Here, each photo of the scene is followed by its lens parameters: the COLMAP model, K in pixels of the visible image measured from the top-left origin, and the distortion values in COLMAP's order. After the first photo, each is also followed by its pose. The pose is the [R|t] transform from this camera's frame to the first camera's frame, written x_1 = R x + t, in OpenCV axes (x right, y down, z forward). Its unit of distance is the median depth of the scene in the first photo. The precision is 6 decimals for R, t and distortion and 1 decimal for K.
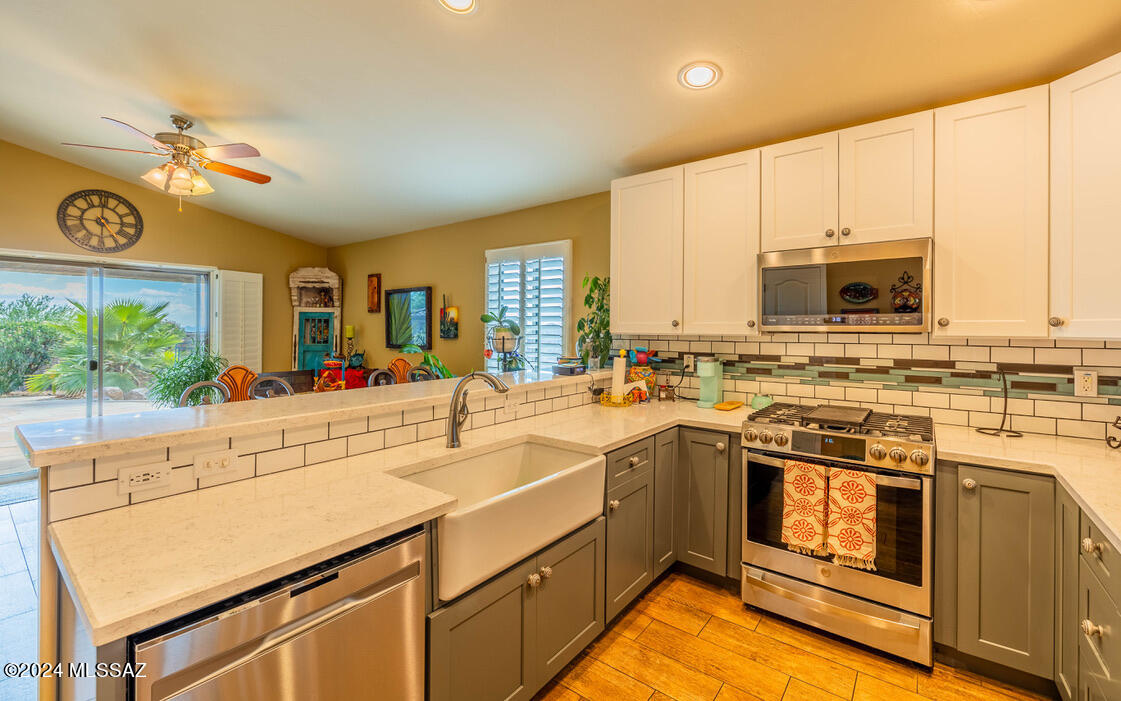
lens RADIAL K [[478.4, 0, 556.7], [0, 478.4, 322.1], [0, 0, 1]] dist [0.002783, -0.000045]
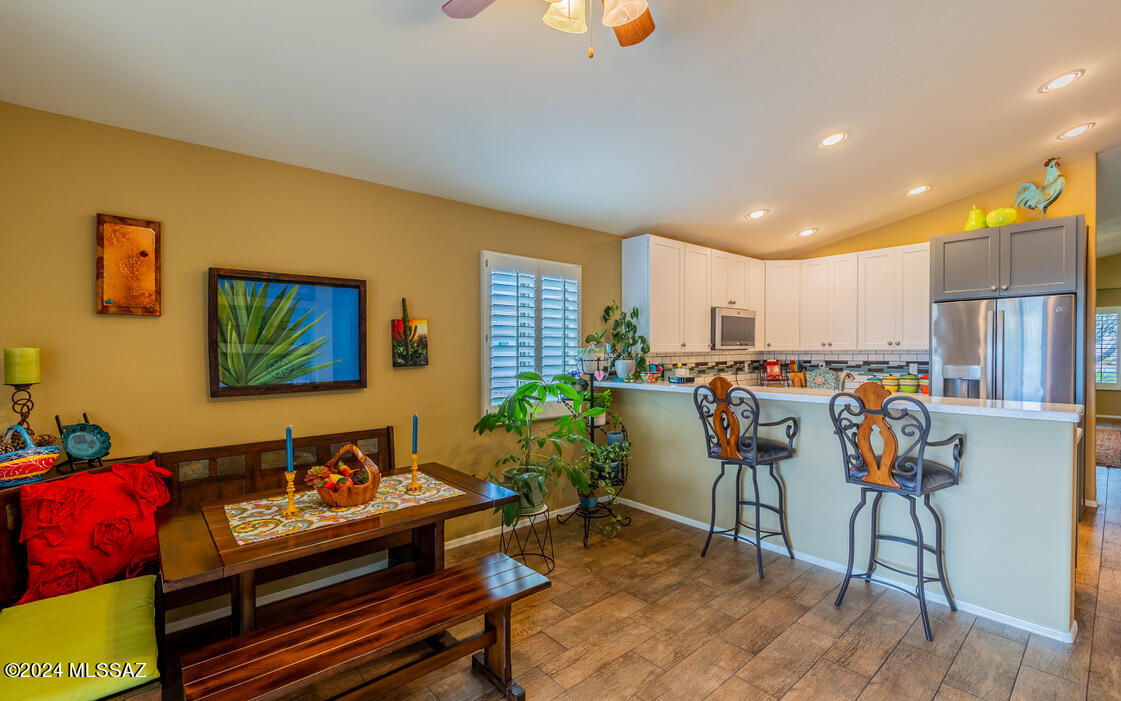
lens RADIAL K [[493.4, 0, 567.0], [0, 493.4, 362.4], [0, 0, 1]] dist [0.010898, -0.000924]
pose [[0.176775, -0.028041, 0.983852, -1.273200], [-0.000396, 0.999592, 0.028561, 0.012815], [-0.984251, -0.005438, 0.176691, 1.001659]]
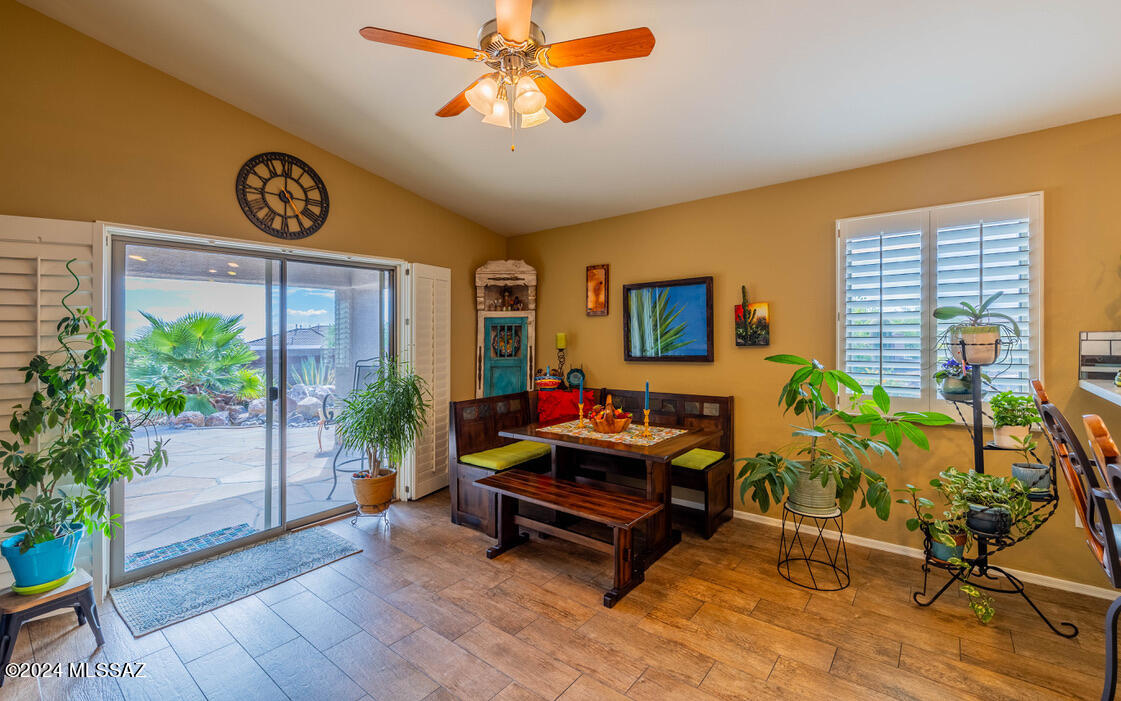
lens RADIAL K [[478.4, 0, 556.7], [0, 478.4, 322.1], [0, 0, 1]] dist [0.002783, -0.000045]
pose [[0.999708, -0.022732, -0.008211, -0.774933], [0.022587, 0.999595, -0.017334, 0.005079], [0.008601, 0.017144, 0.999816, 0.403700]]
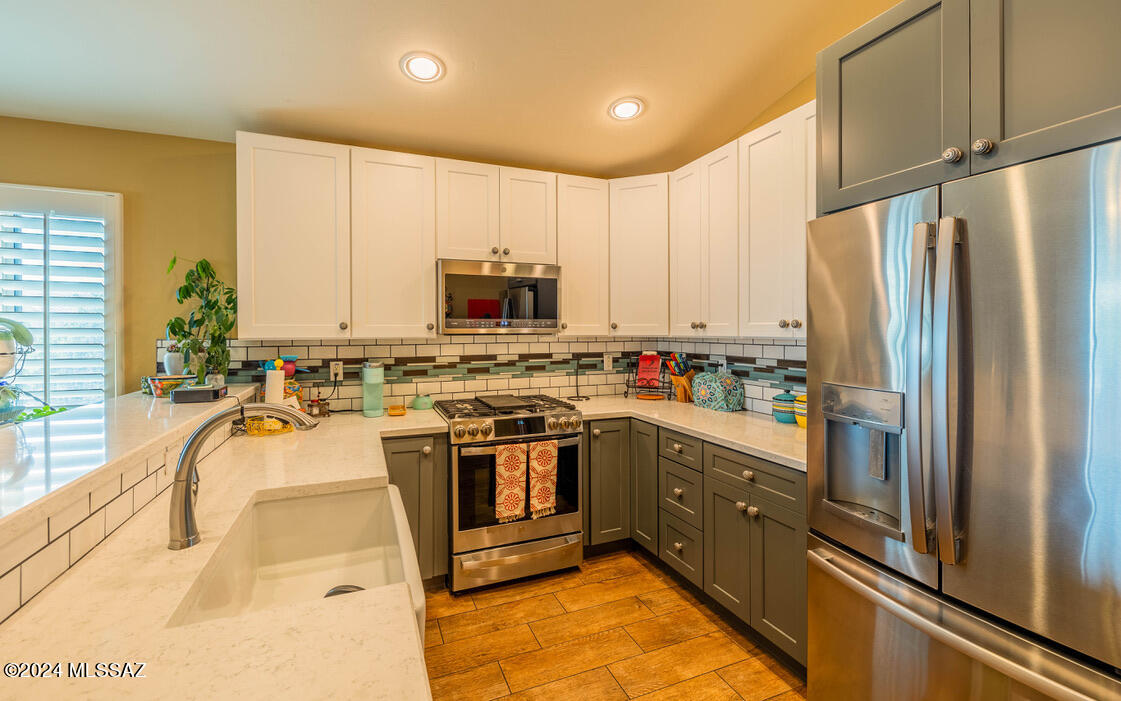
lens RADIAL K [[471.2, 0, 565.6], [0, 471.2, 334.1], [0, 0, 1]] dist [-0.002272, -0.000029]
pose [[0.489017, -0.009984, 0.872217, -0.277656], [-0.004665, 0.999890, 0.014061, 0.003311], [-0.872262, -0.010945, 0.488917, 0.208268]]
